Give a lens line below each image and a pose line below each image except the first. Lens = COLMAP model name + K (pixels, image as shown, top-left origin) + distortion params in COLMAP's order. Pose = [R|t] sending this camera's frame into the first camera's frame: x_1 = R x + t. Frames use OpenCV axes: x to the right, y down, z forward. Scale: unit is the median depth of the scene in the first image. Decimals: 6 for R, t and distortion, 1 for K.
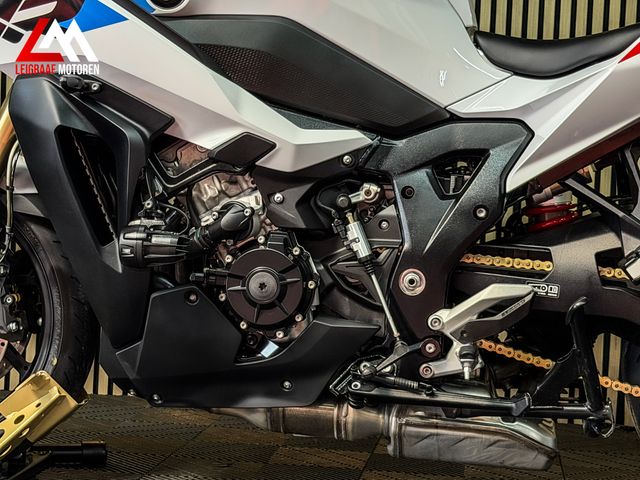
lens RADIAL K [[1413.0, 0, 319.9], [0, 1413.0, 241.1], [0, 0, 1]] dist [0.099198, 0.000000]
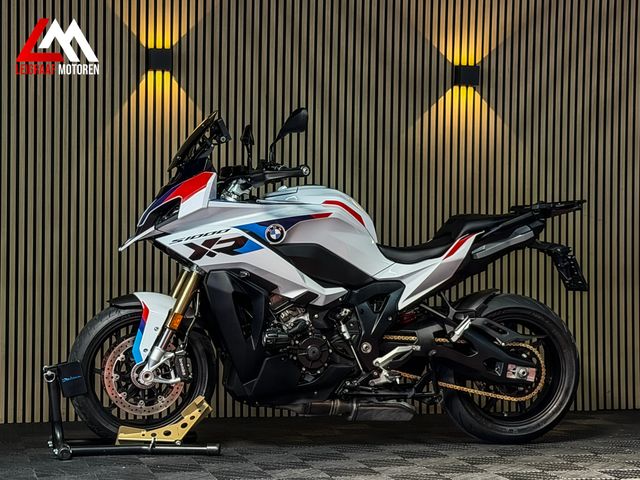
lens RADIAL K [[1413.0, 0, 324.1], [0, 1413.0, 245.7], [0, 0, 1]] dist [0.099198, 0.000000]
pose [[0.925463, -0.027161, 0.377863, -0.941533], [0.041273, 0.998718, -0.029299, -0.080498], [-0.376583, 0.042711, 0.925398, -1.289143]]
